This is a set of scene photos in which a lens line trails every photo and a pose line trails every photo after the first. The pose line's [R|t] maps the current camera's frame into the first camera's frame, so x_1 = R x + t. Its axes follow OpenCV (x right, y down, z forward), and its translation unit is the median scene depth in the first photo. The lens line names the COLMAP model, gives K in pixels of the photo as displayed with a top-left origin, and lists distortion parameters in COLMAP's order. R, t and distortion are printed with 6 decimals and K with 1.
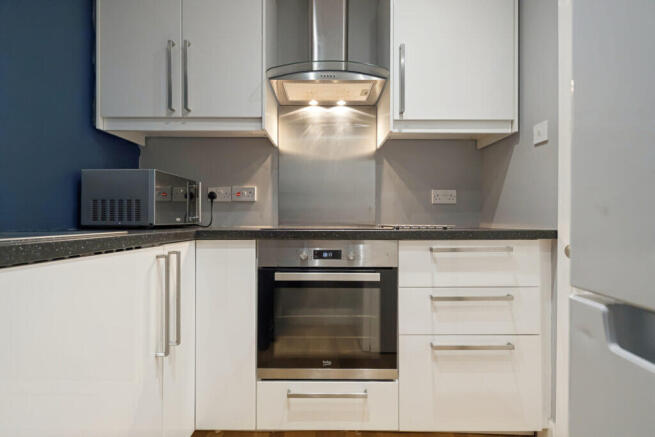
lens RADIAL K [[314.8, 0, 326.6], [0, 314.8, 219.4], [0, 0, 1]] dist [0.004006, 0.000873]
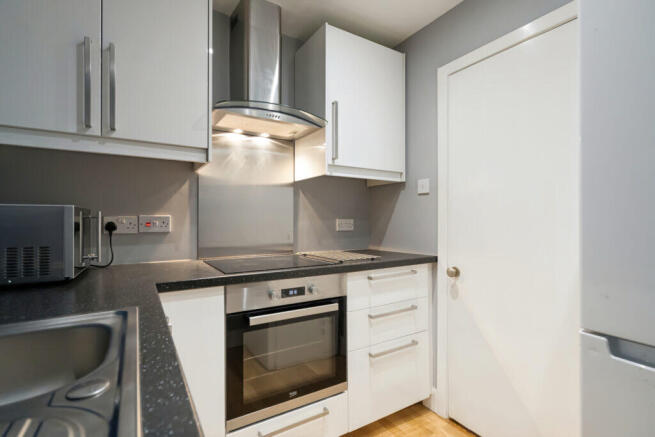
lens RADIAL K [[314.8, 0, 323.9], [0, 314.8, 219.5], [0, 0, 1]] dist [0.004006, 0.000873]
pose [[0.848098, -0.001765, 0.529837, -0.408082], [0.001930, 0.999998, 0.000242, -0.115528], [-0.529837, 0.000818, 0.848099, 0.034743]]
